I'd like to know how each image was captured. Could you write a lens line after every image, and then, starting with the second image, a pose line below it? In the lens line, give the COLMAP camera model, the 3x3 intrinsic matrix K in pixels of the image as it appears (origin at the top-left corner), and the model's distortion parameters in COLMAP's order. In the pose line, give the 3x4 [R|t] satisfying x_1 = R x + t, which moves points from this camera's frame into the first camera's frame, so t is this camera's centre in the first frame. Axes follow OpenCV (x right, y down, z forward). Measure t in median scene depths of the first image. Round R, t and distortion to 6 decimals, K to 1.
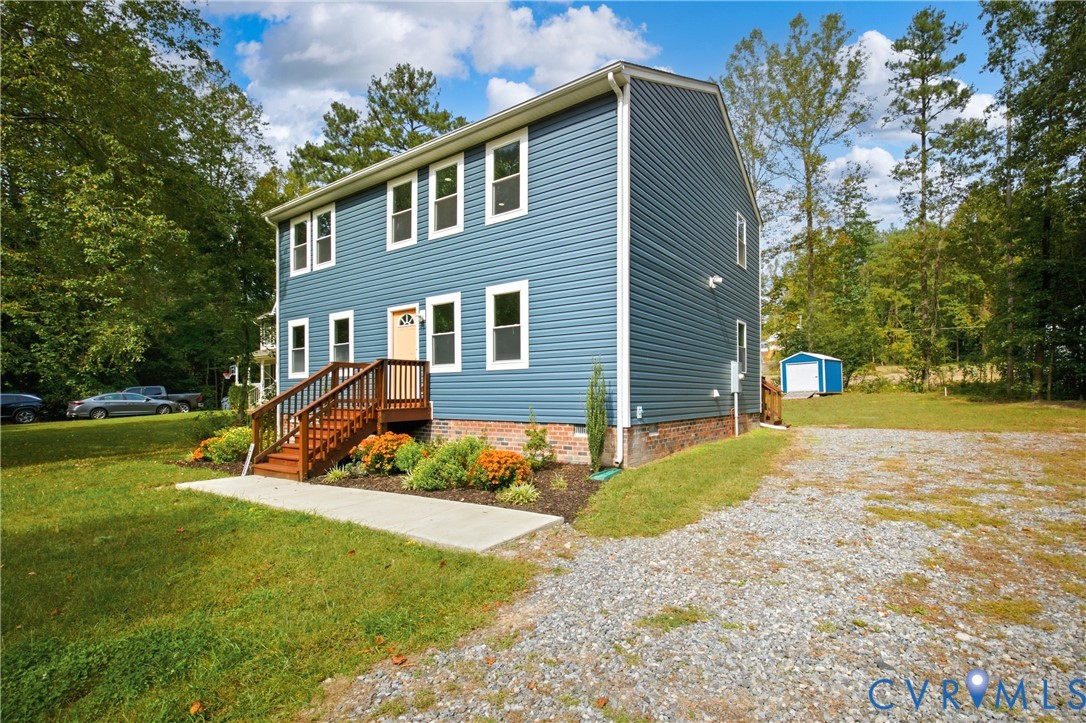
lens RADIAL K [[500.9, 0, 526.9], [0, 500.9, 386.4], [0, 0, 1]] dist [-0.000875, -0.000098]
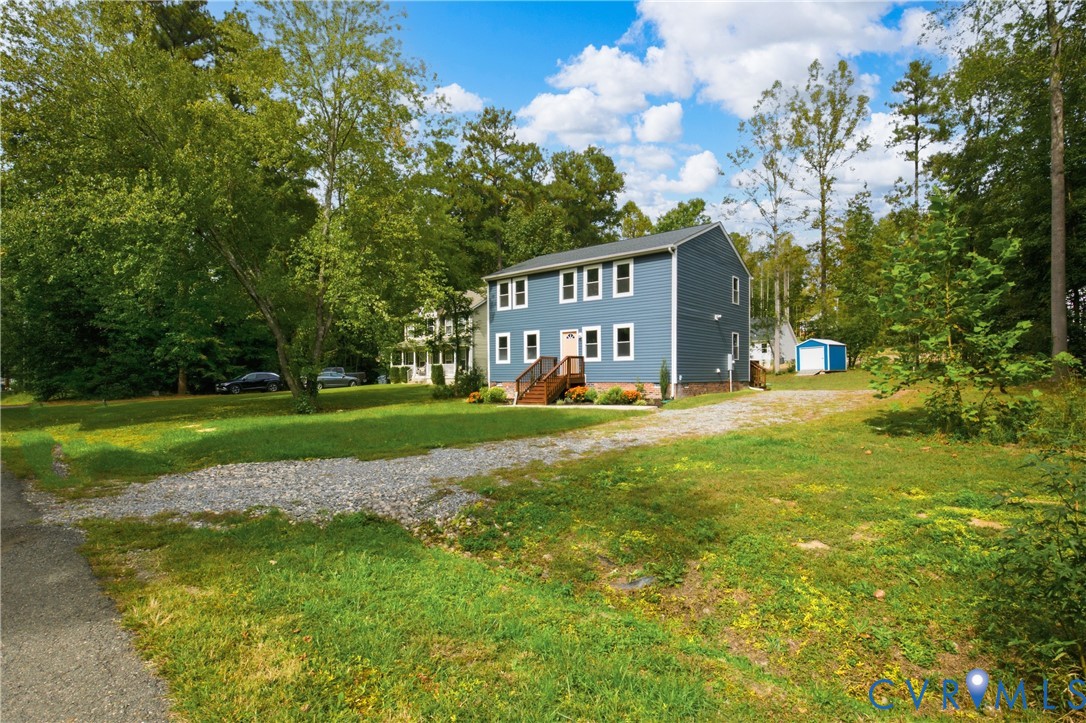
lens RADIAL K [[501.1, 0, 543.0], [0, 501.1, 371.2], [0, 0, 1]] dist [0.000851, 0.000154]
pose [[0.998603, -0.002766, -0.052762, -0.243408], [0.003355, 0.999933, 0.011062, -0.008802], [0.052727, -0.011223, 0.998546, -1.132182]]
